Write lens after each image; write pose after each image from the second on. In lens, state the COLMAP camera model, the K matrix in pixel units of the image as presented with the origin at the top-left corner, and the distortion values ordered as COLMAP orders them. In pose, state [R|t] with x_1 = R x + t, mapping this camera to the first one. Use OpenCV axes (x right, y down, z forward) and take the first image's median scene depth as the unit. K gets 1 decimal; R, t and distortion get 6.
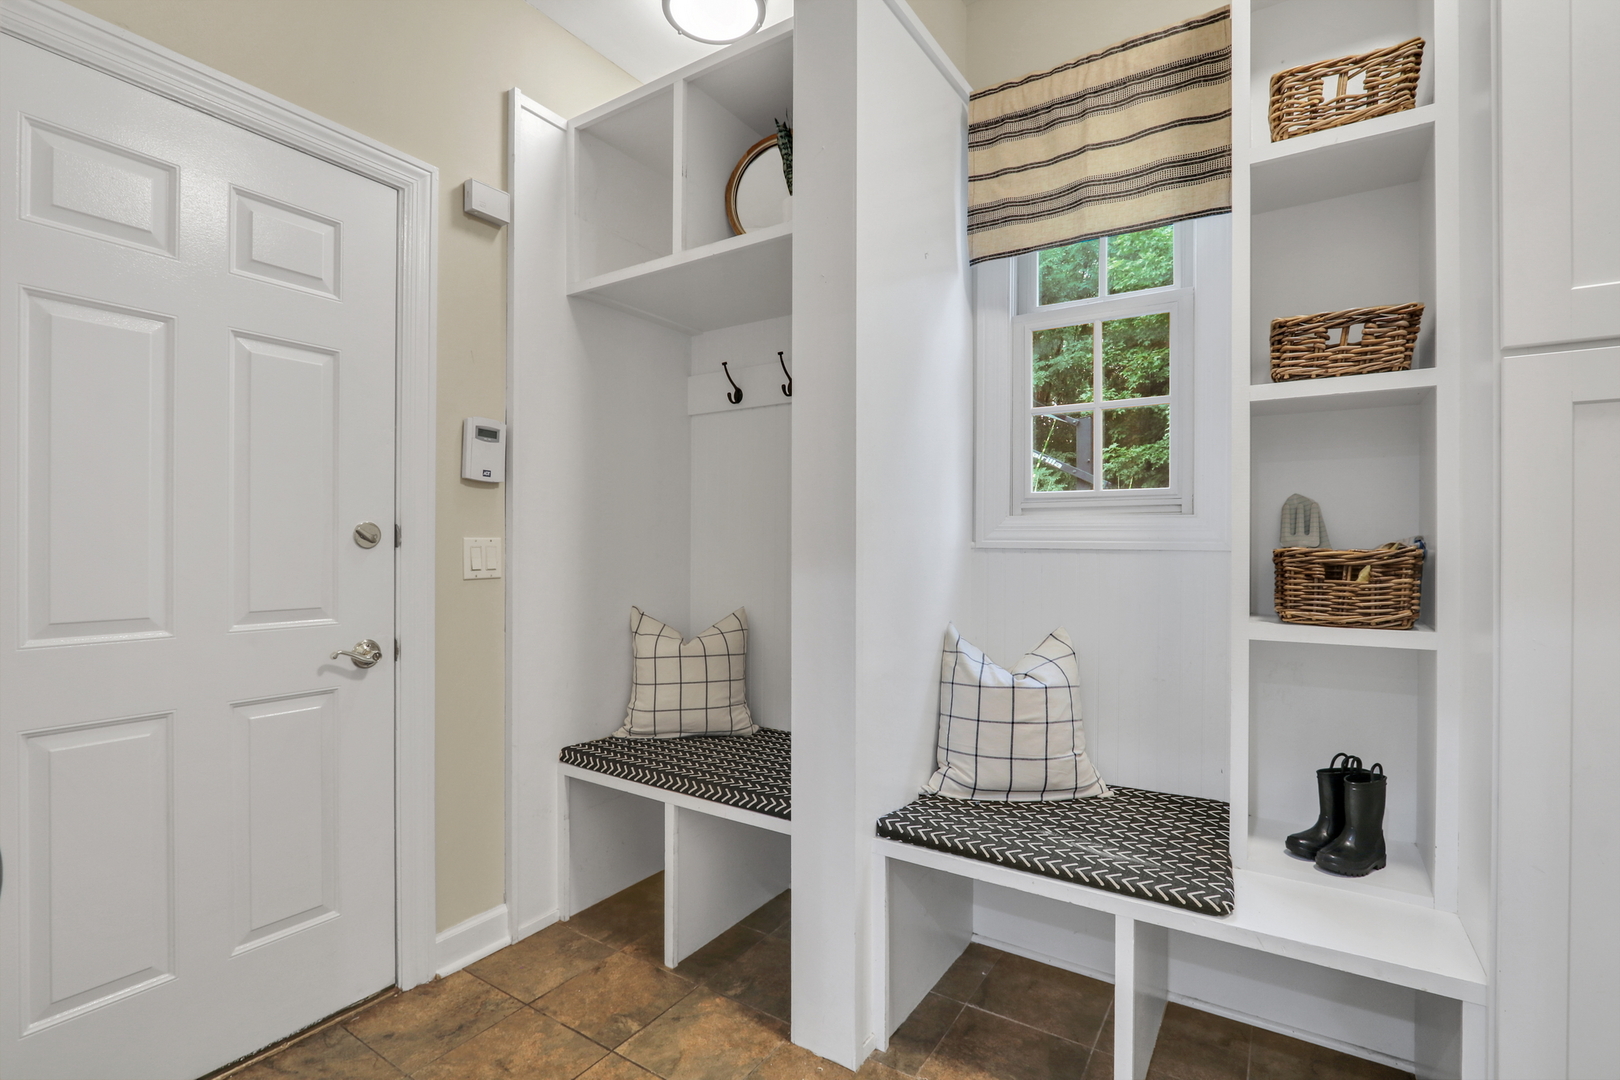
lens RADIAL K [[745.5, 0, 805.9], [0, 745.5, 549.7], [0, 0, 1]] dist [-0.016308, -0.000520]
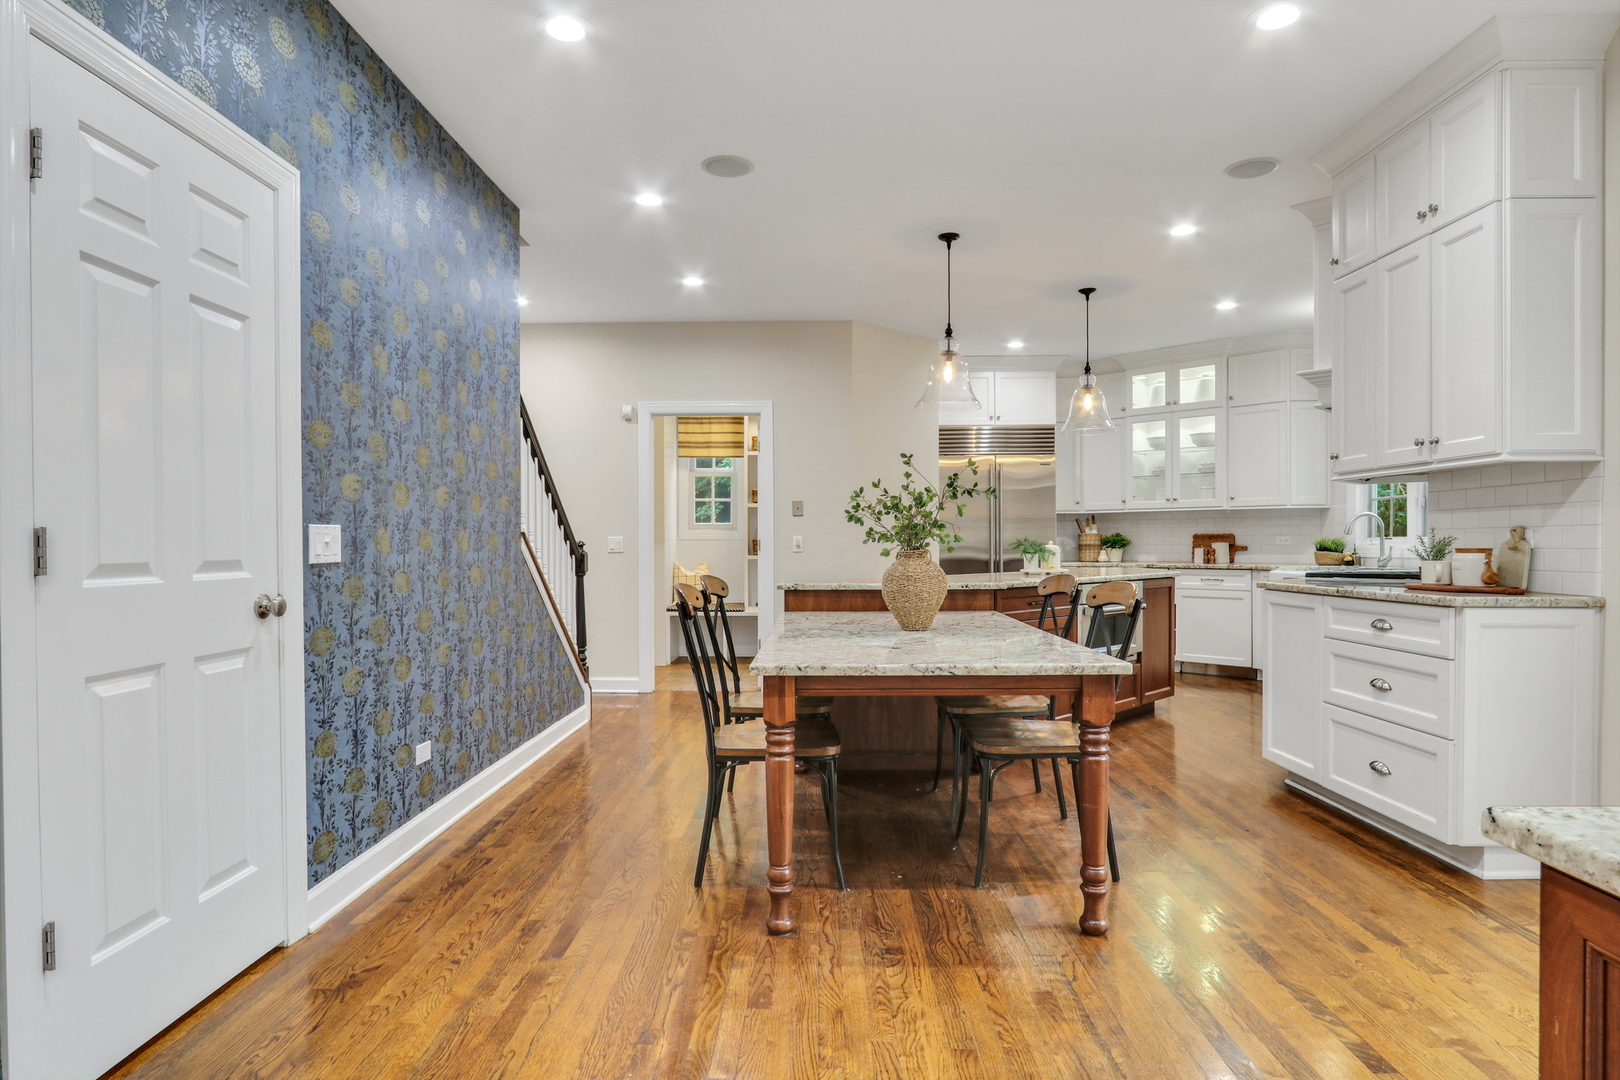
lens RADIAL K [[904.1, 0, 803.0], [0, 904.1, 549.6], [0, 0, 1]] dist [-0.022027, 0.007790]
pose [[0.847480, -0.009409, 0.530744, -1.821671], [0.006180, 0.999950, 0.007859, 0.018184], [-0.530792, -0.003381, 0.847495, -3.431969]]
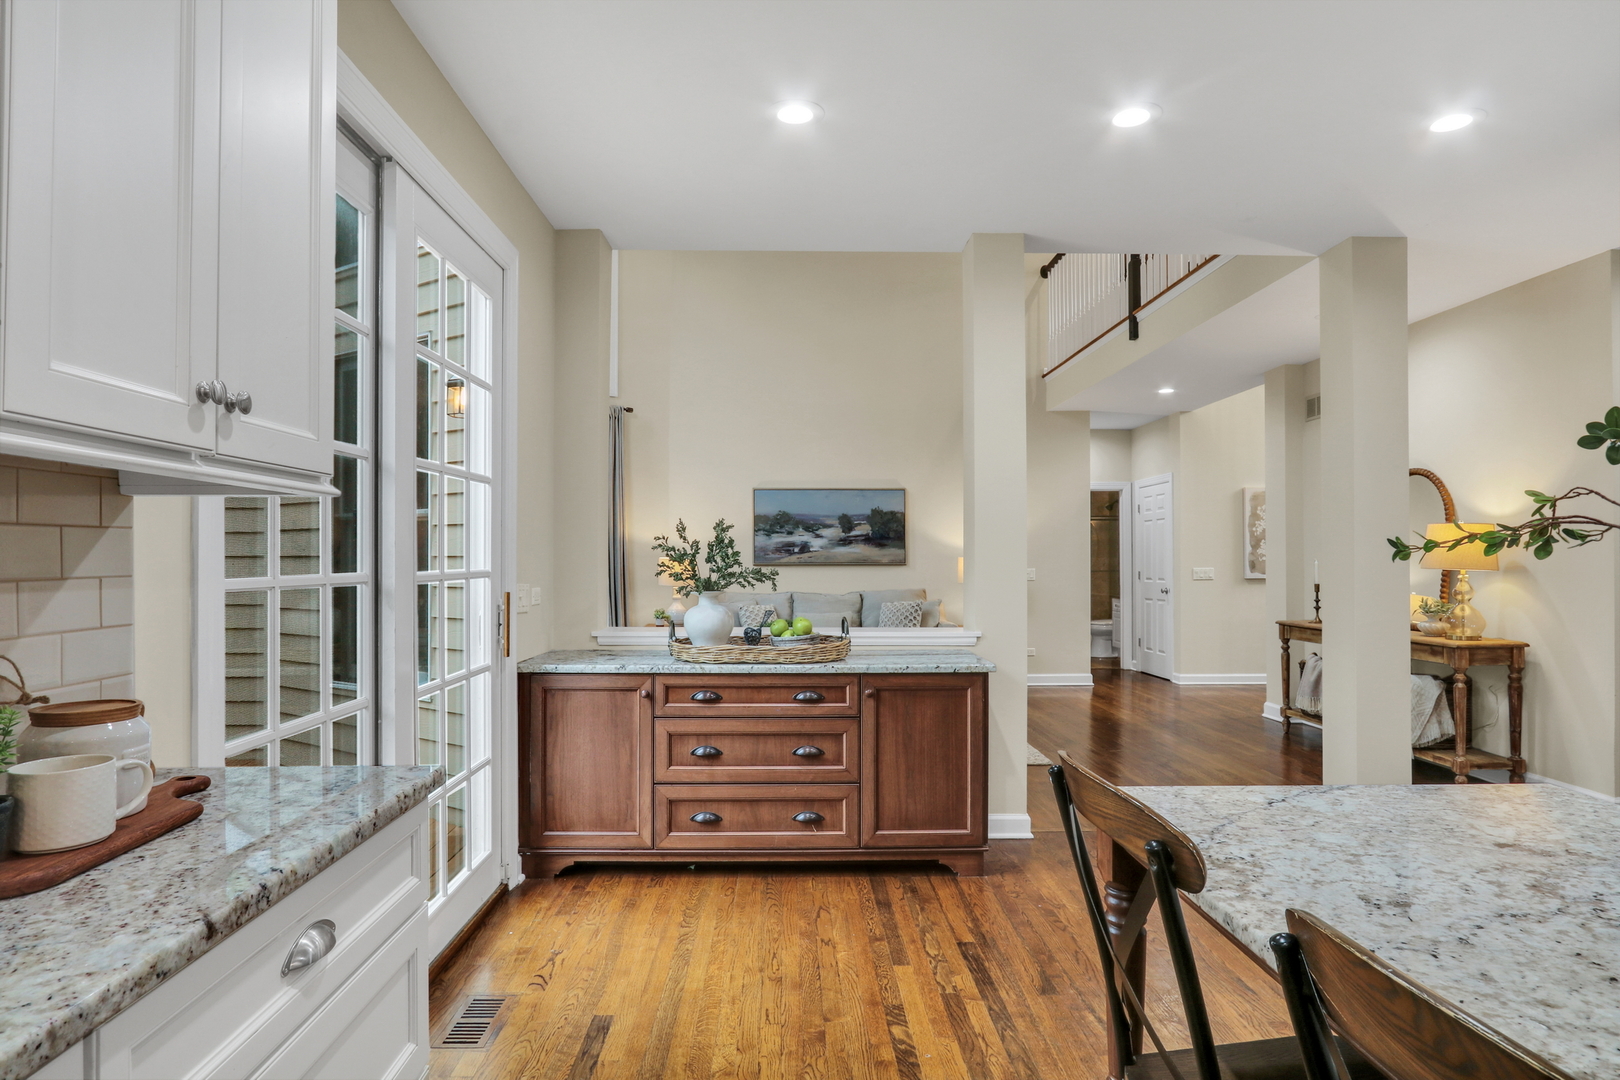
lens RADIAL K [[904.1, 0, 802.3], [0, 904.1, 548.5], [0, 0, 1]] dist [-0.022027, 0.007790]
pose [[-0.824253, -0.009295, -0.566145, 0.283332], [-0.002517, 0.999916, -0.012751, -0.067256], [0.566216, -0.009085, -0.824207, -1.774665]]
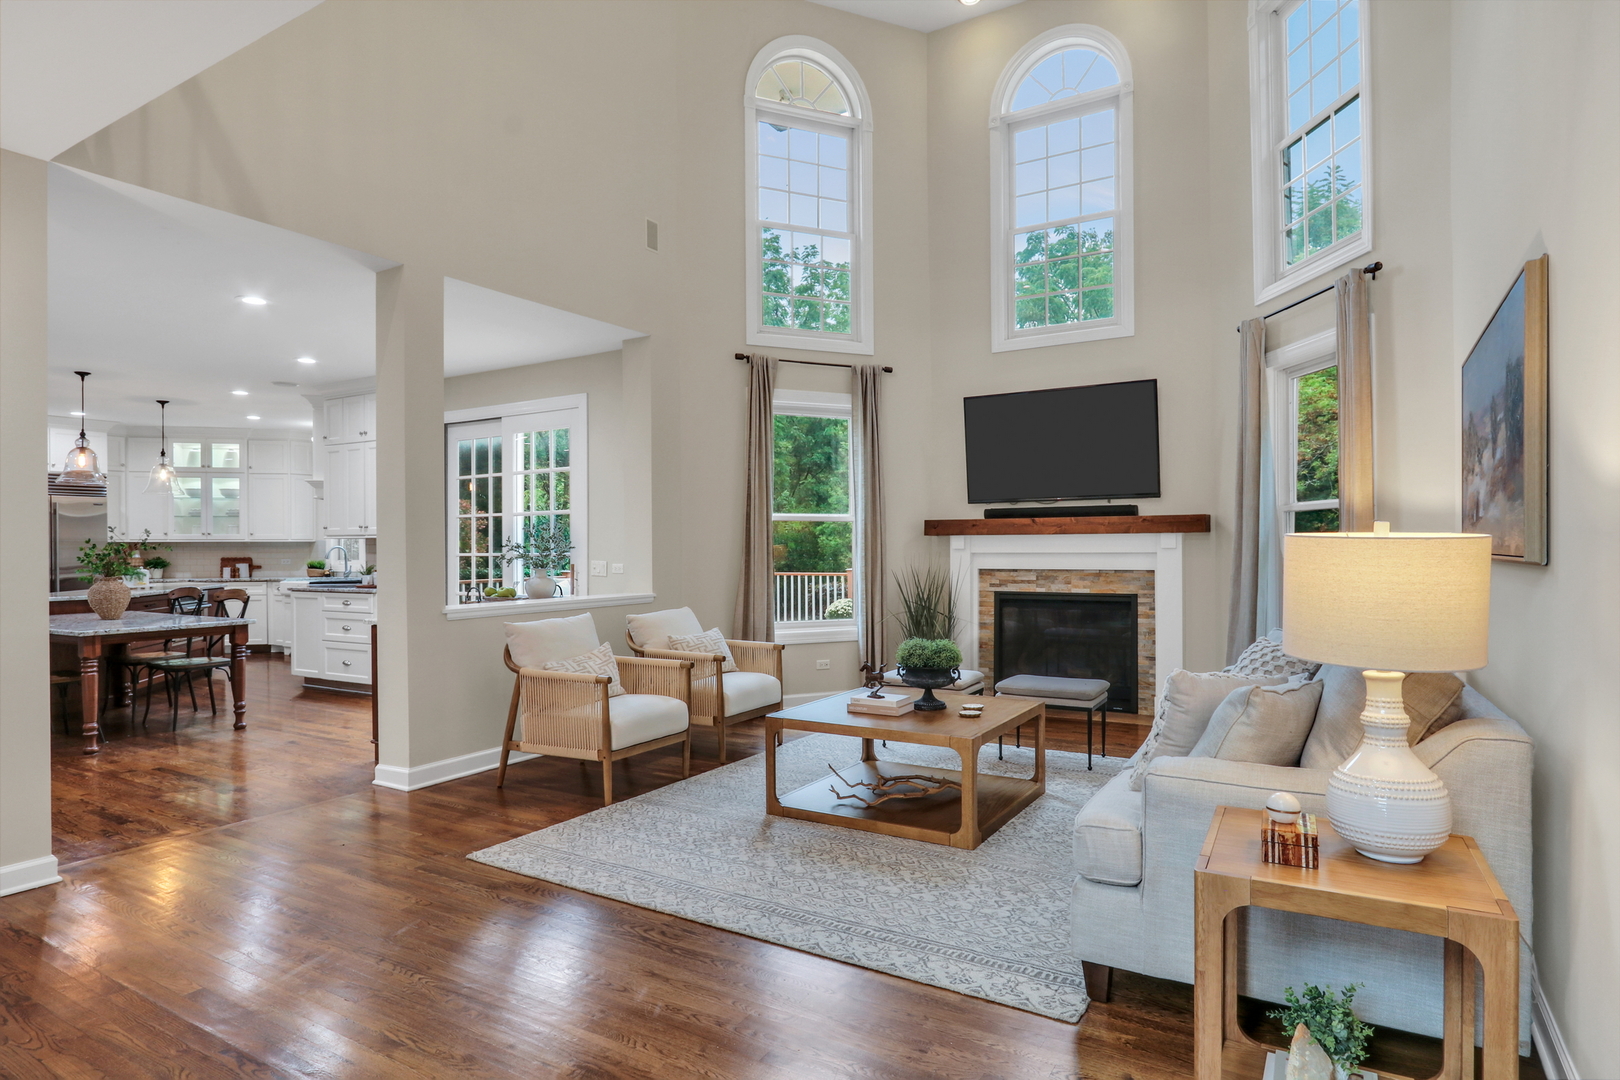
lens RADIAL K [[904.1, 0, 804.9], [0, 904.1, 551.0], [0, 0, 1]] dist [-0.022027, 0.007790]
pose [[-0.034185, -0.006963, 0.999391, -4.365445], [0.007150, 0.999948, 0.007212, -0.076862], [-0.999390, 0.007393, -0.034134, -4.619846]]
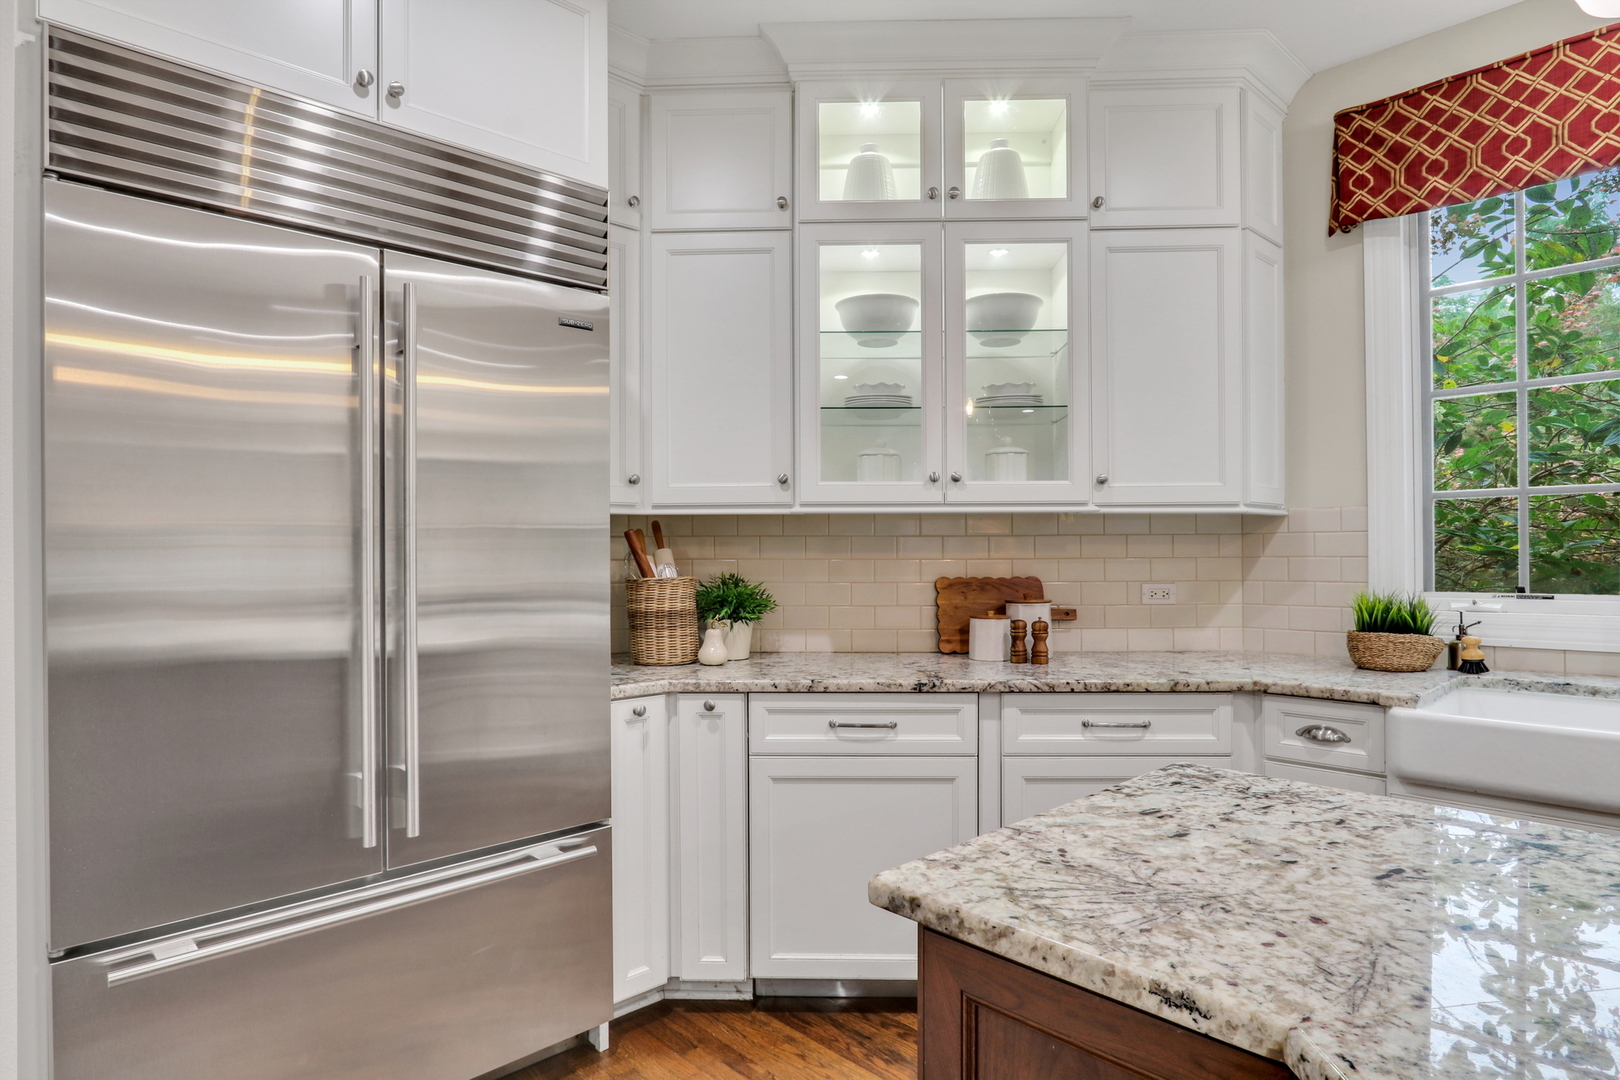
lens RADIAL K [[904.1, 0, 809.7], [0, 904.1, 557.1], [0, 0, 1]] dist [-0.022027, 0.007790]
pose [[0.232512, -0.006072, 0.972575, 0.569960], [0.007441, 0.999962, 0.004464, -0.061511], [-0.972565, 0.006199, 0.232549, -0.757802]]
